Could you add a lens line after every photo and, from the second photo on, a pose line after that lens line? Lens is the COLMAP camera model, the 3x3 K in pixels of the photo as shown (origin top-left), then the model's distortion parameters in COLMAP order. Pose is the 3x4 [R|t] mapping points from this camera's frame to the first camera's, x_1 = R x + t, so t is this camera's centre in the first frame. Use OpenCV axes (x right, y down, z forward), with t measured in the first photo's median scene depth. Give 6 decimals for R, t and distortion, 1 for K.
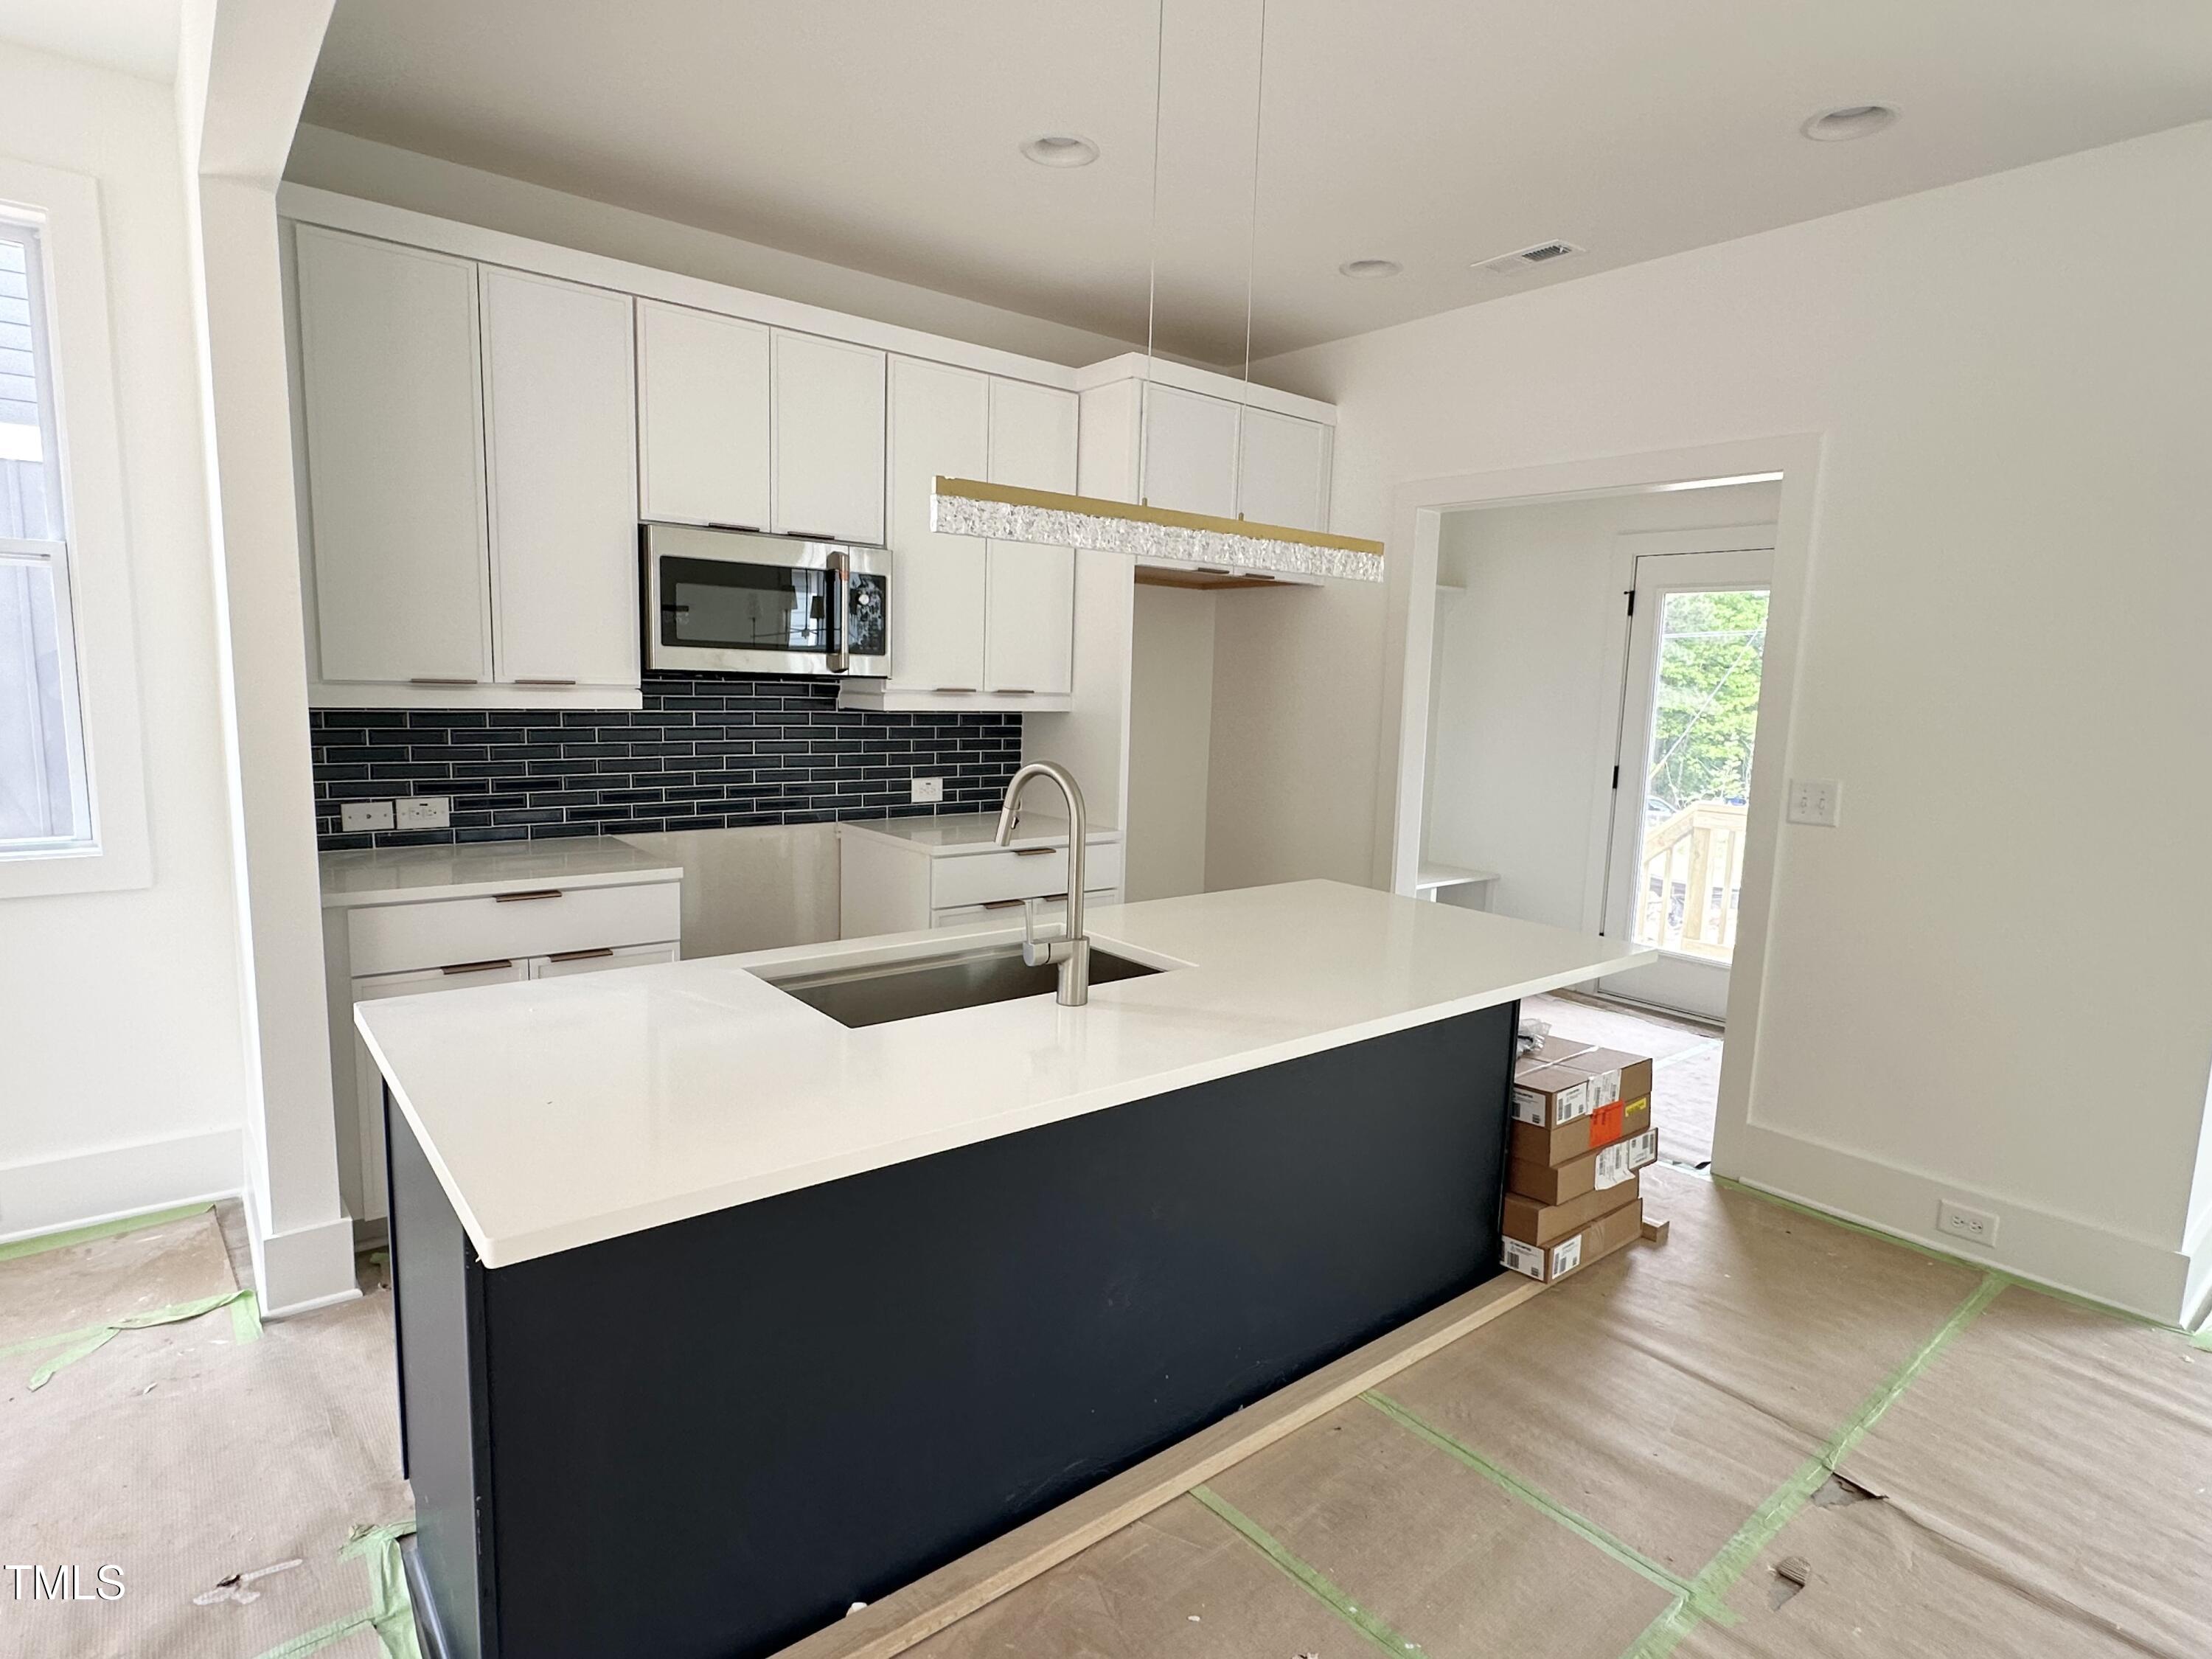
lens RADIAL K [[1160.8, 0, 1104.2], [0, 1160.8, 833.8], [0, 0, 1]] dist [-0.001619, -0.001039]
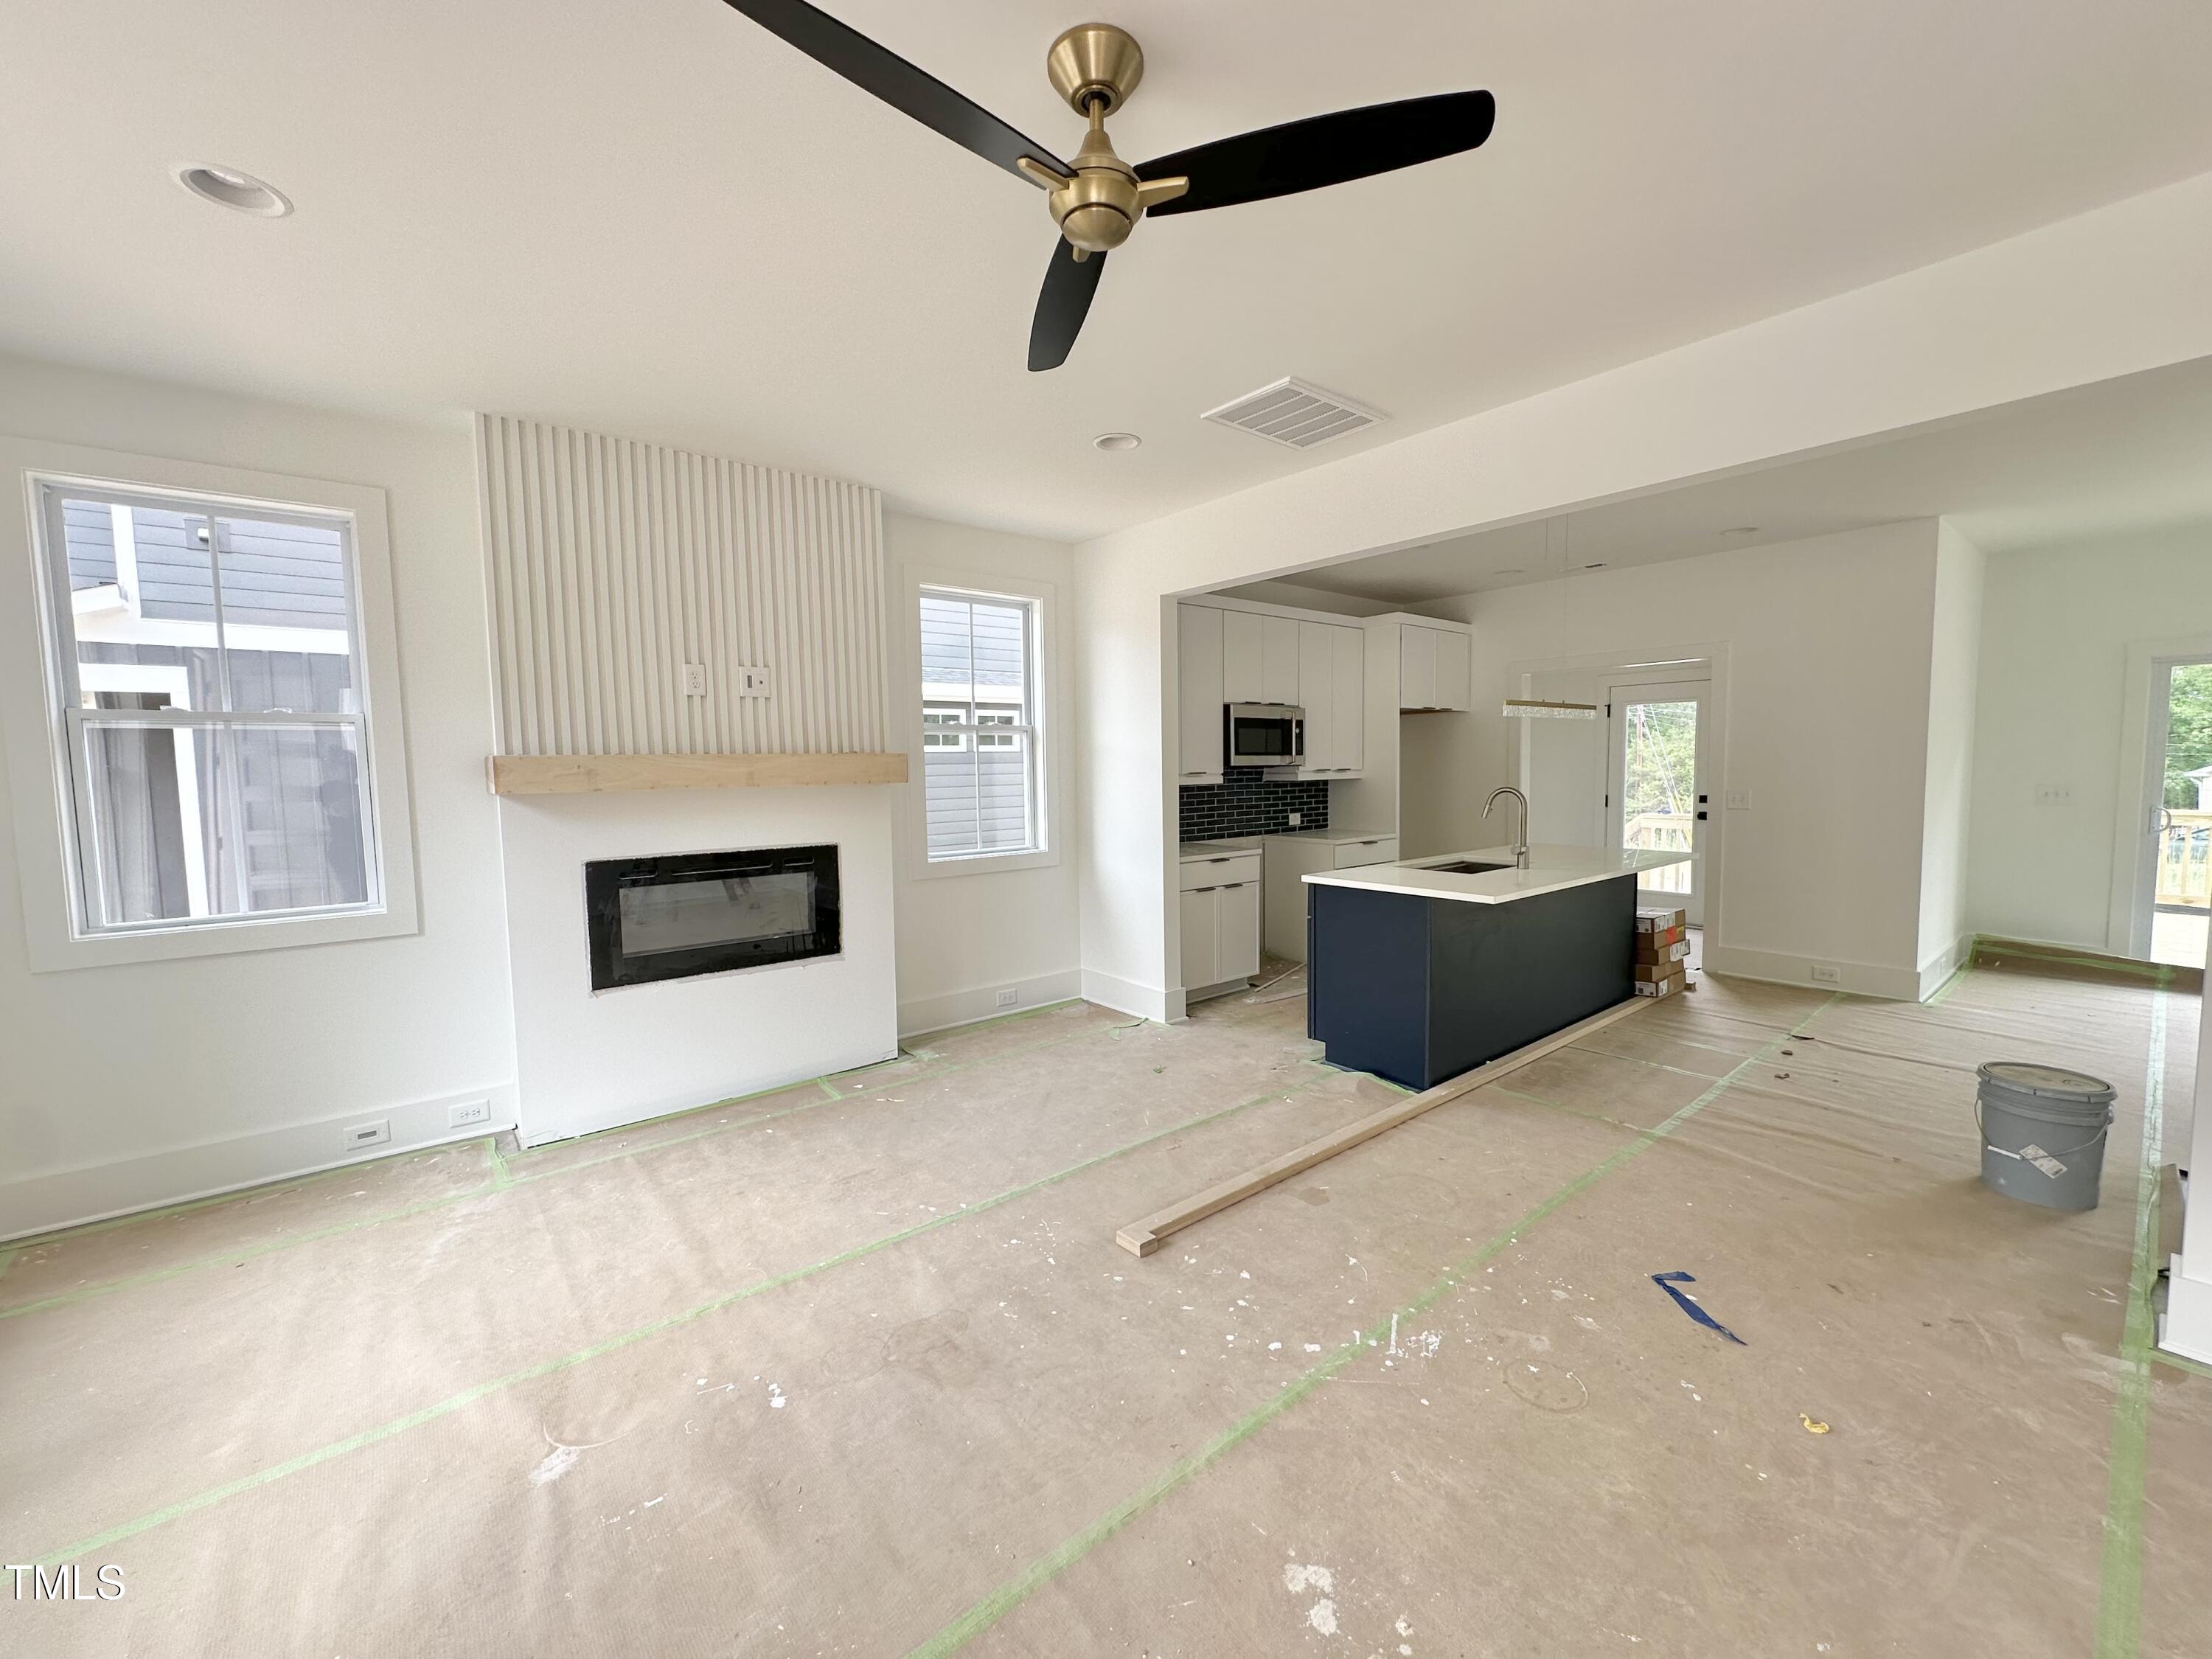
lens RADIAL K [[869.3, 0, 1106.0], [0, 869.3, 829.5], [0, 0, 1]] dist [0.000978, 0.000079]
pose [[0.998919, -0.046459, -0.001348, -0.649693], [0.046293, 0.997113, -0.060187, 0.078083], [0.004140, 0.060059, 0.998186, -0.730681]]
